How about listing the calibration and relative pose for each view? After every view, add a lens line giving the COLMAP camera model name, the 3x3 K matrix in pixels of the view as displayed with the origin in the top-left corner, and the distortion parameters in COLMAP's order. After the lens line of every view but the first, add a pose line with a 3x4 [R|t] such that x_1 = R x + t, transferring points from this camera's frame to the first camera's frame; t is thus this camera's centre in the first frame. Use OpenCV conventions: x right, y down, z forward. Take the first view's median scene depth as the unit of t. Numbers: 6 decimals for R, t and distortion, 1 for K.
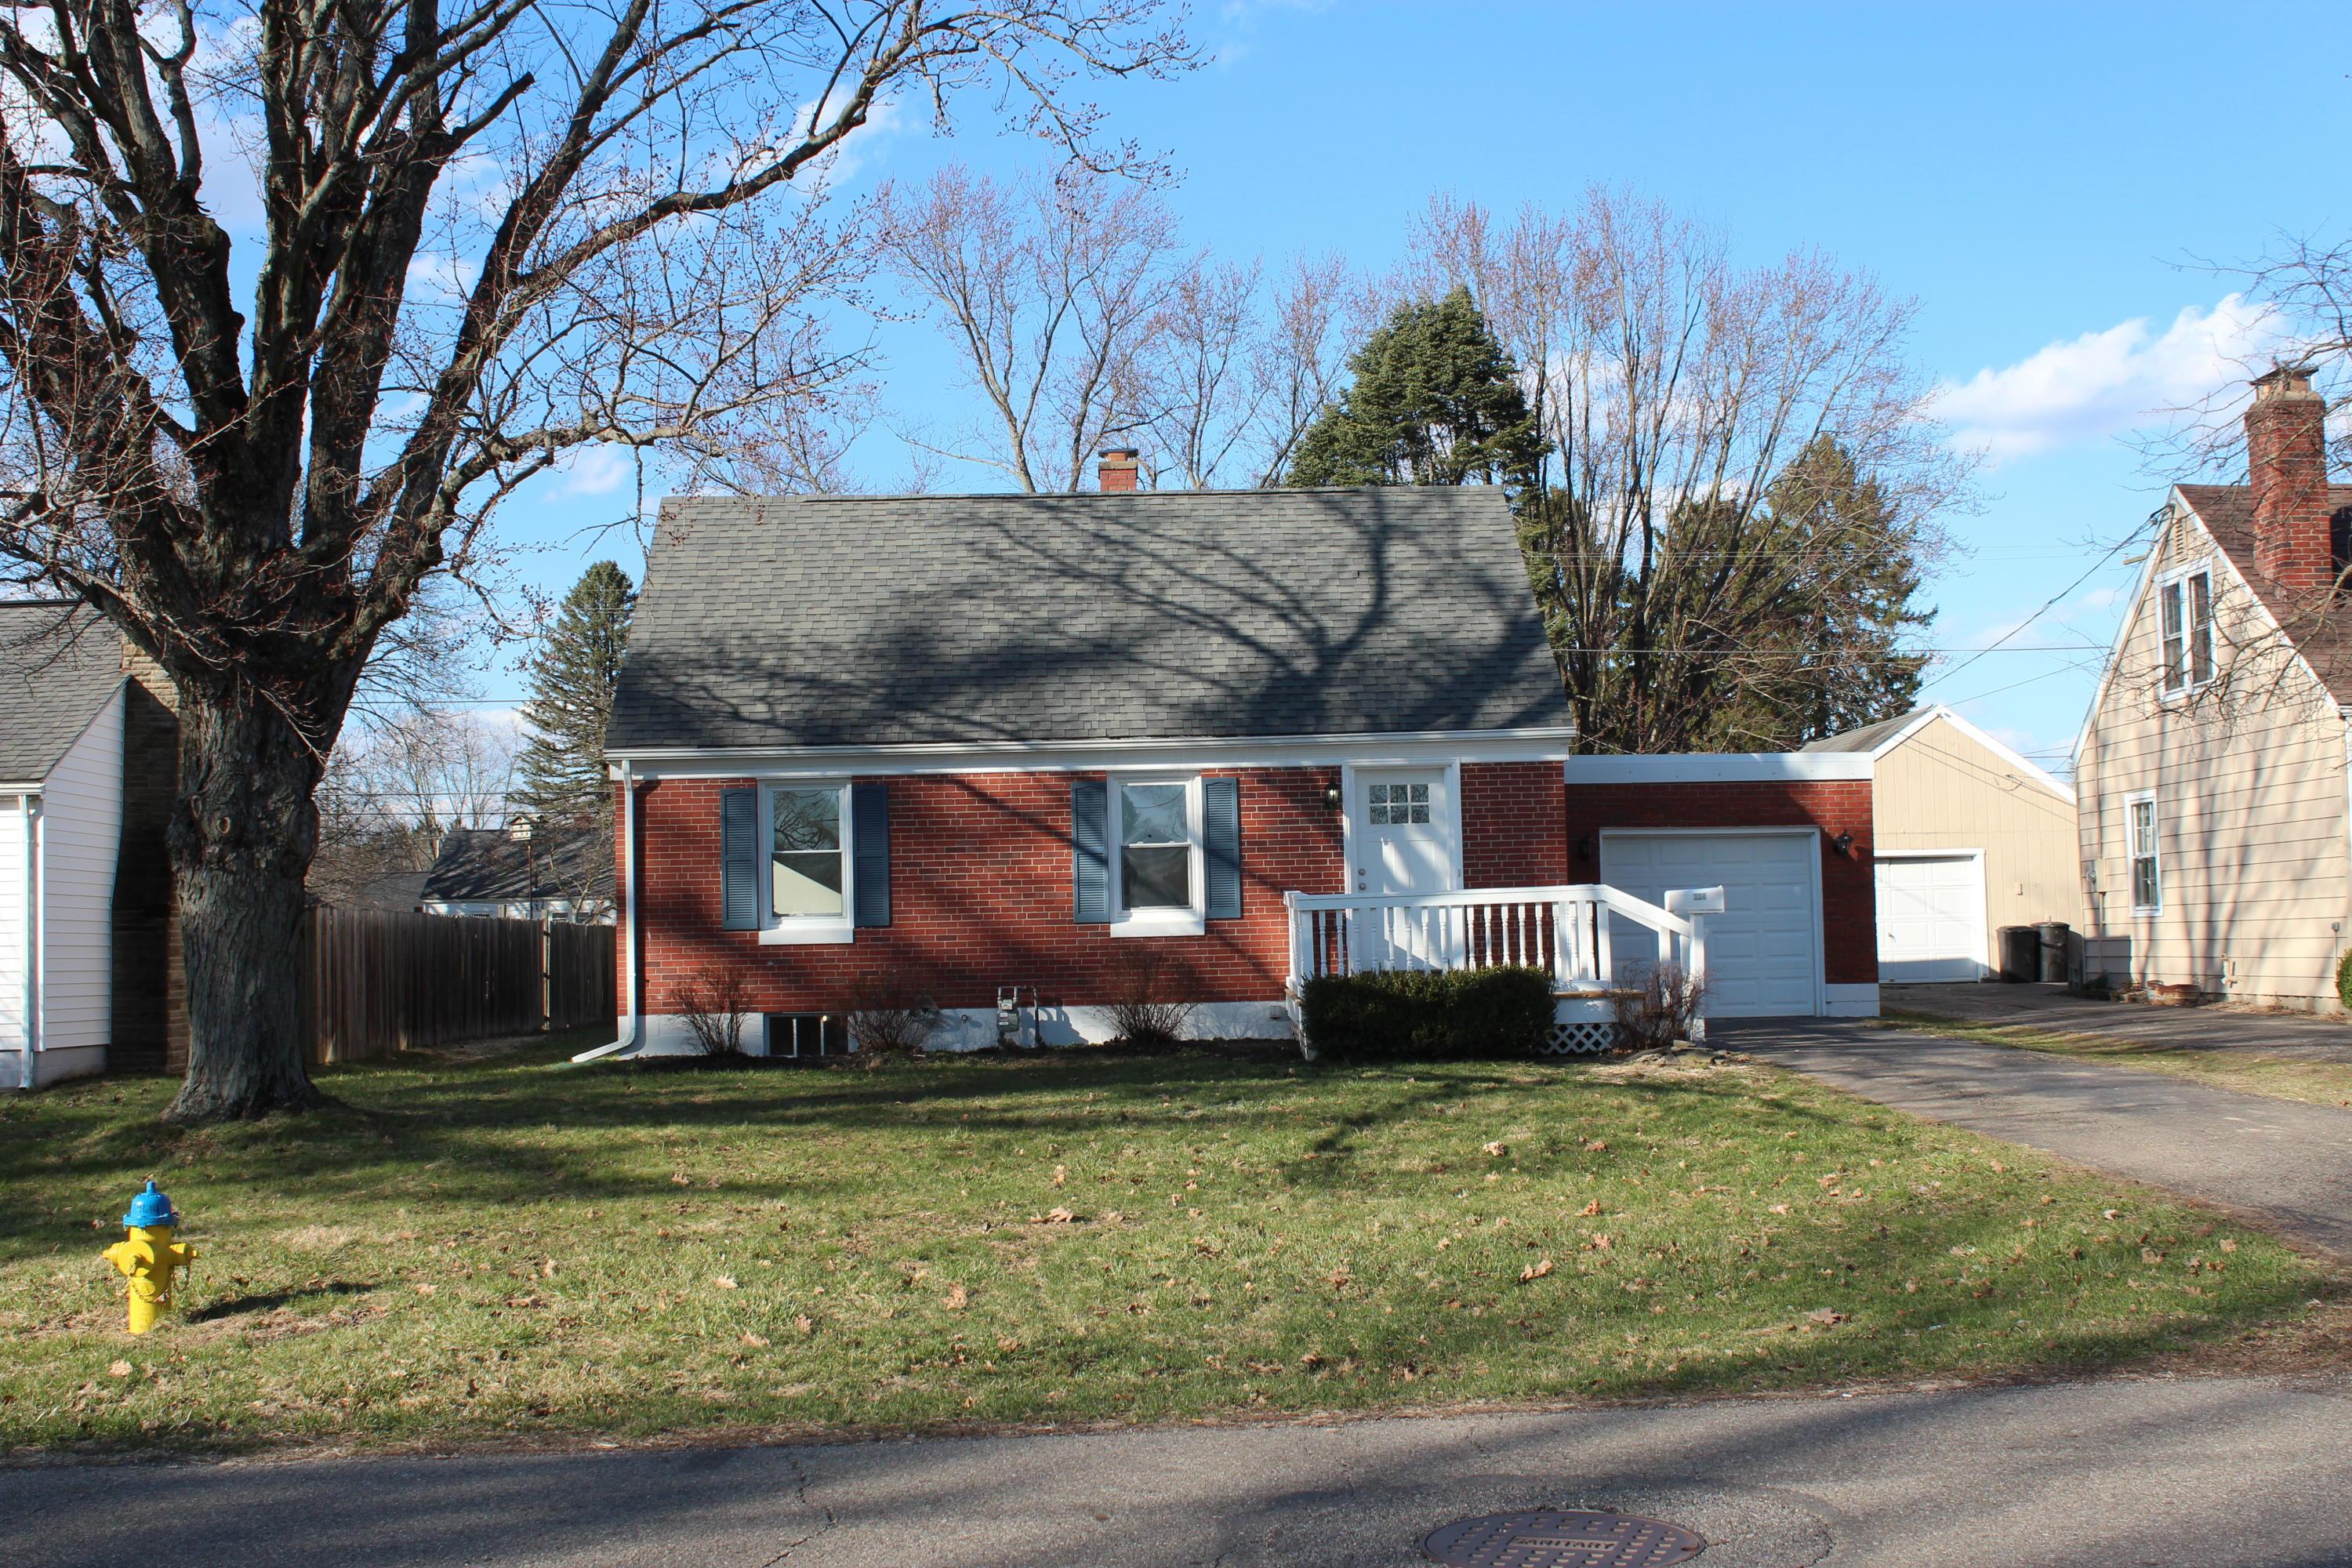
lens RADIAL K [[2585.8, 0, 1176.0], [0, 2585.8, 784.0], [0, 0, 1]] dist [-0.016513, -0.010564]
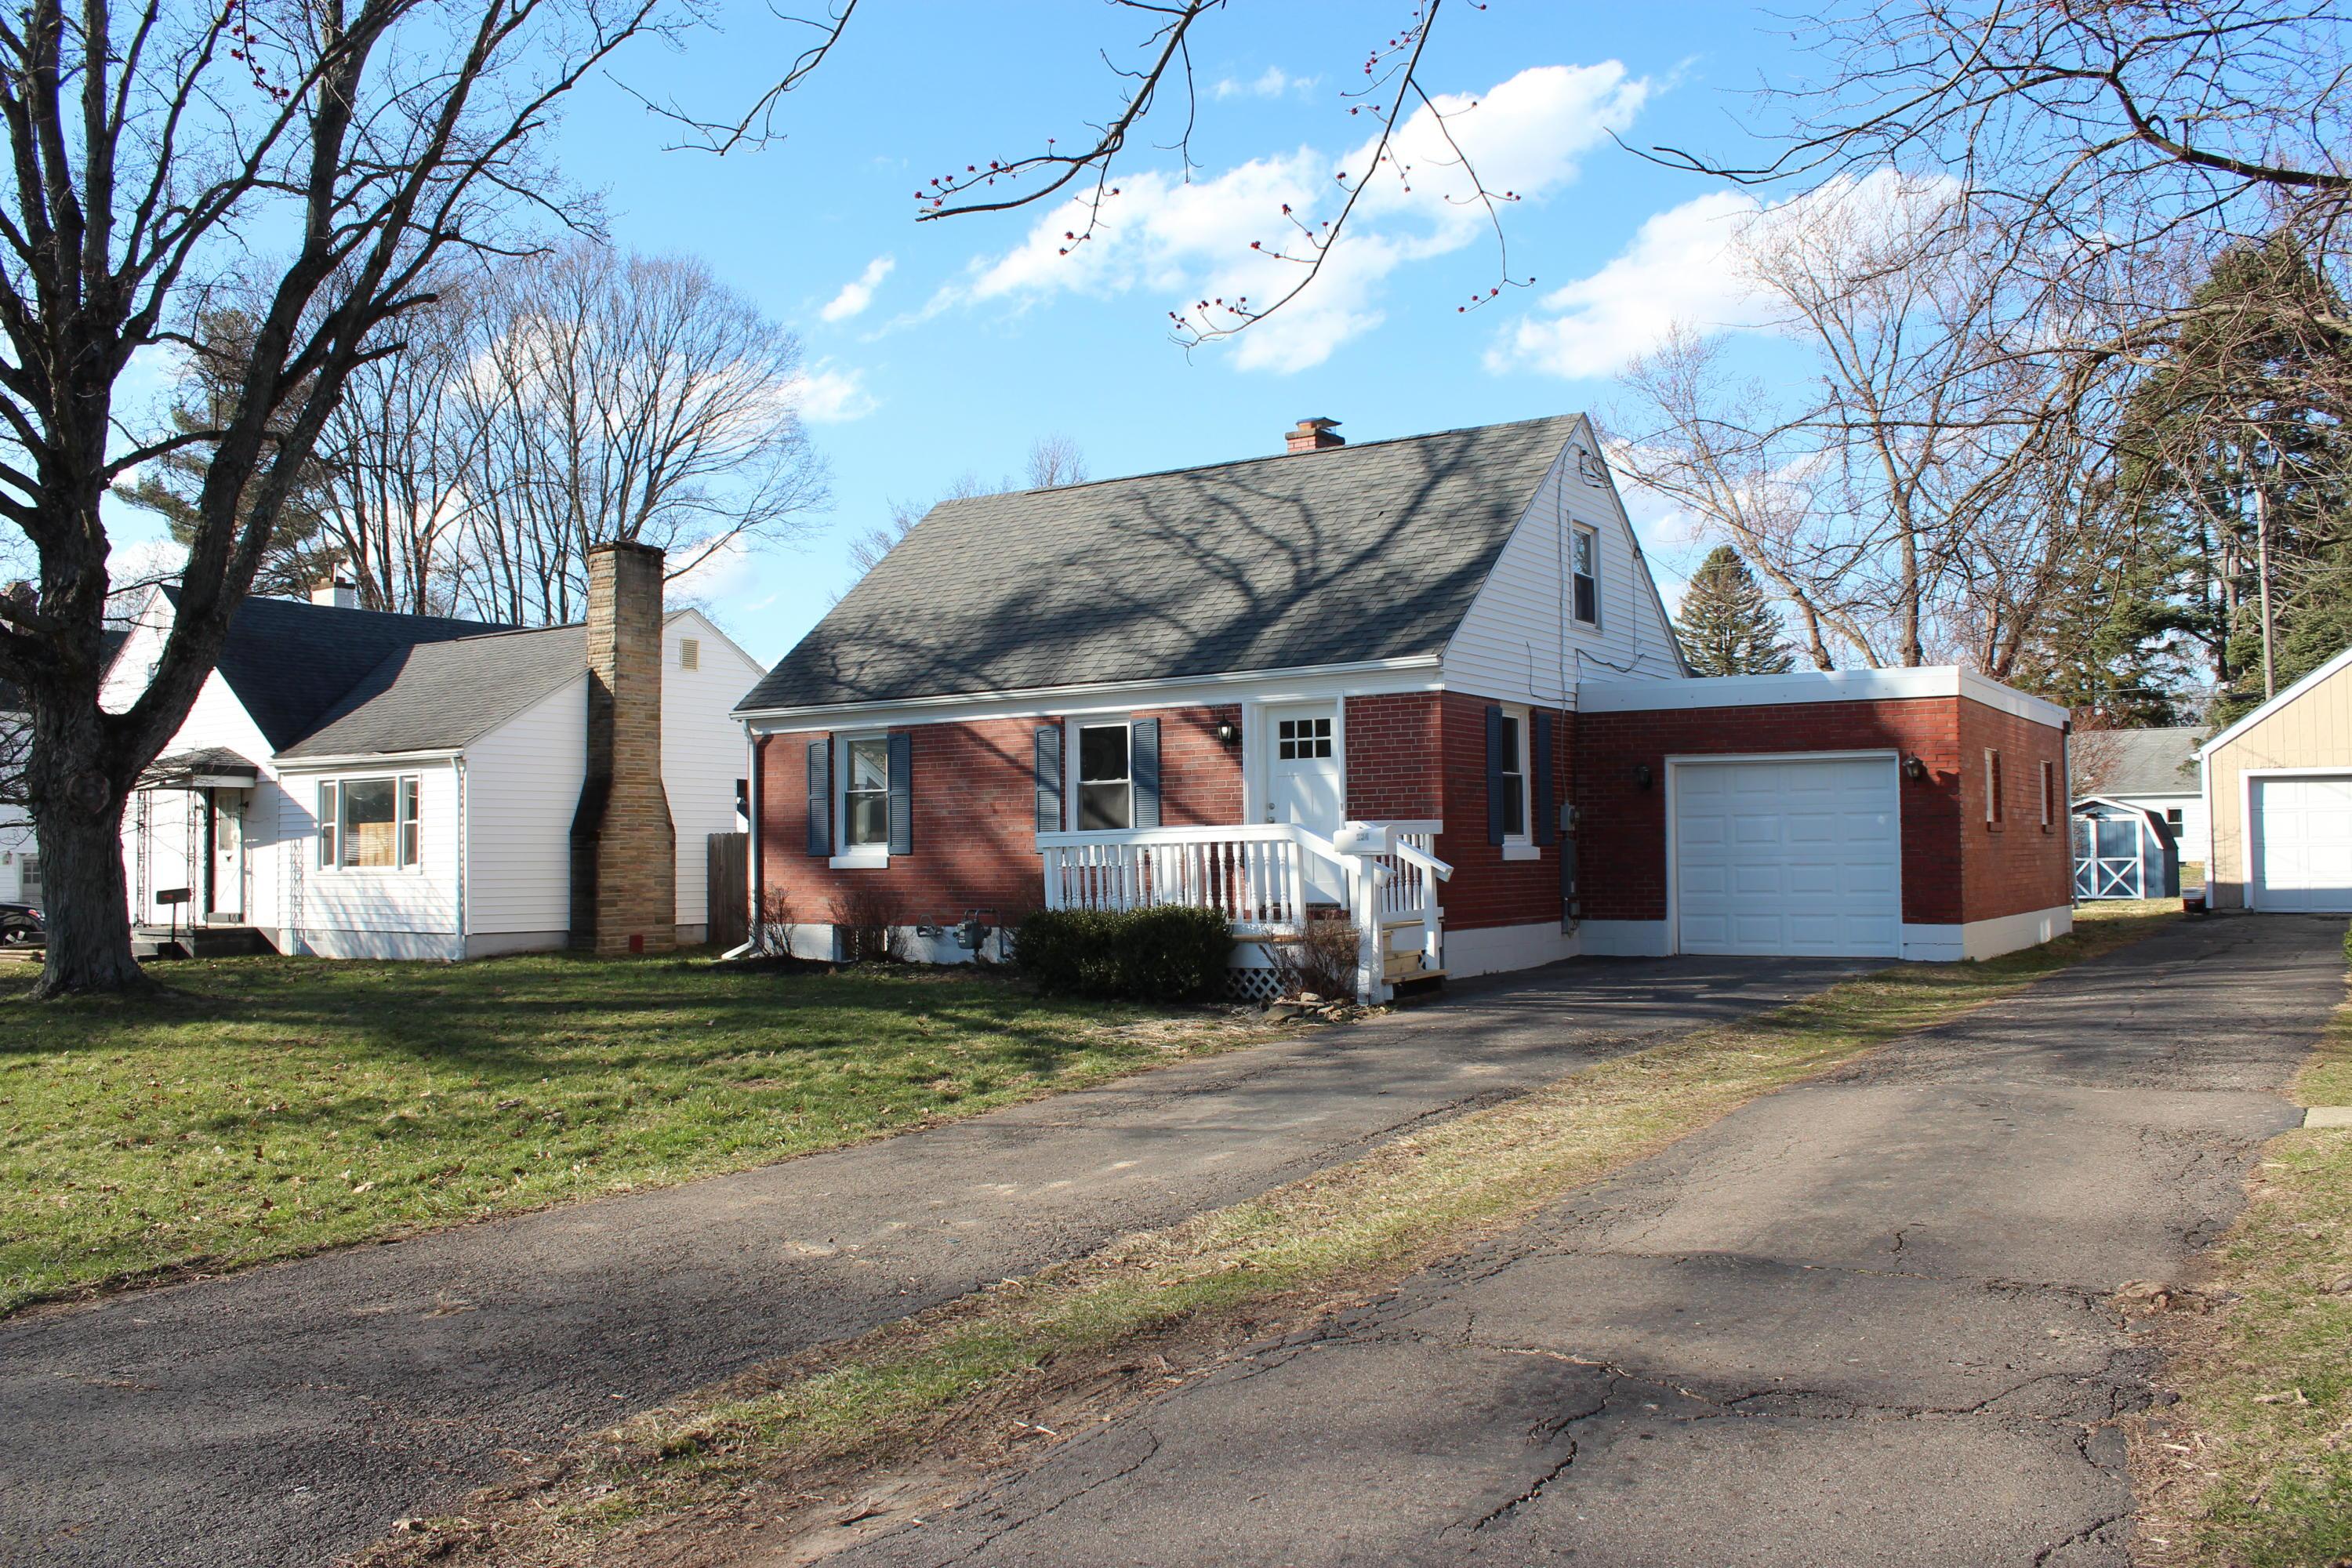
lens RADIAL K [[1911.7, 0, 1176.0], [0, 1911.7, 784.0], [0, 0, 1]] dist [-0.147311, 0.108218]
pose [[0.817530, -0.010077, -0.575797, 0.475224], [0.029412, 0.999273, 0.024271, 0.005920], [0.575134, -0.036778, 0.817232, 0.362126]]
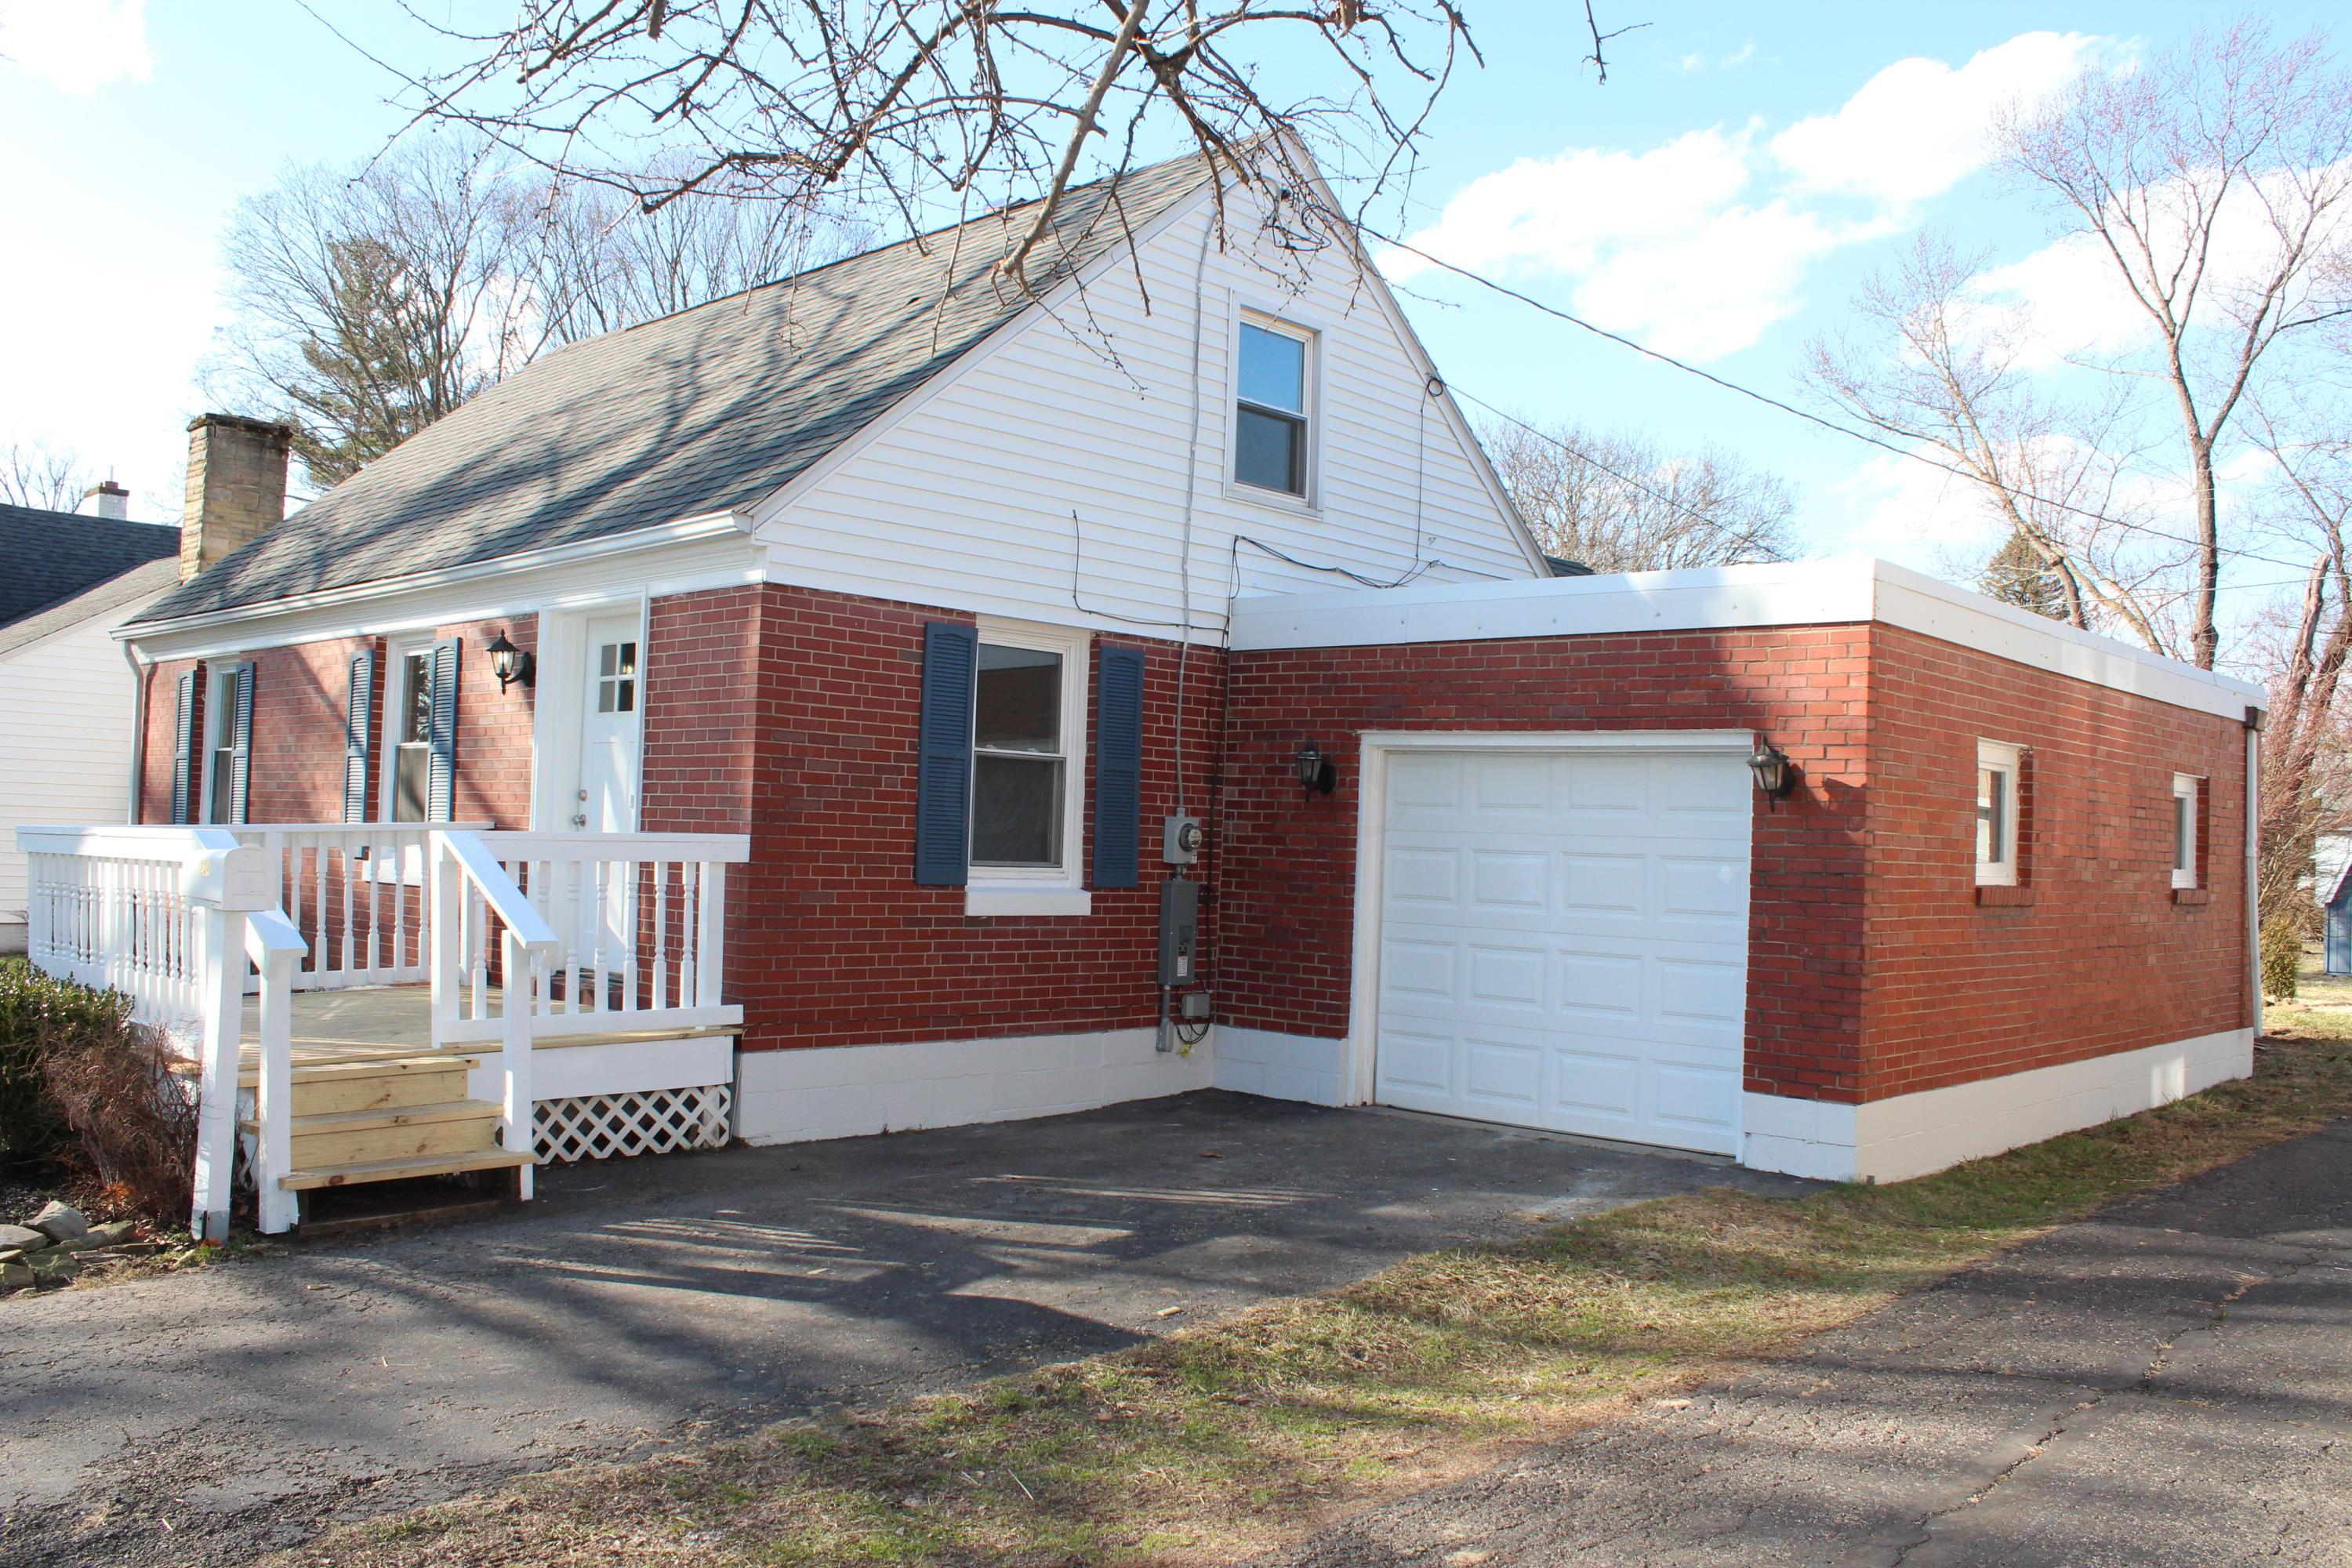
lens RADIAL K [[1911.7, 0, 1176.0], [0, 1911.7, 784.0], [0, 0, 1]] dist [-0.147311, 0.108218]
pose [[0.704399, 0.024681, -0.709375, 0.460363], [-0.005074, 0.999545, 0.029738, 0.018648], [0.709786, -0.017348, 0.704204, 0.805086]]
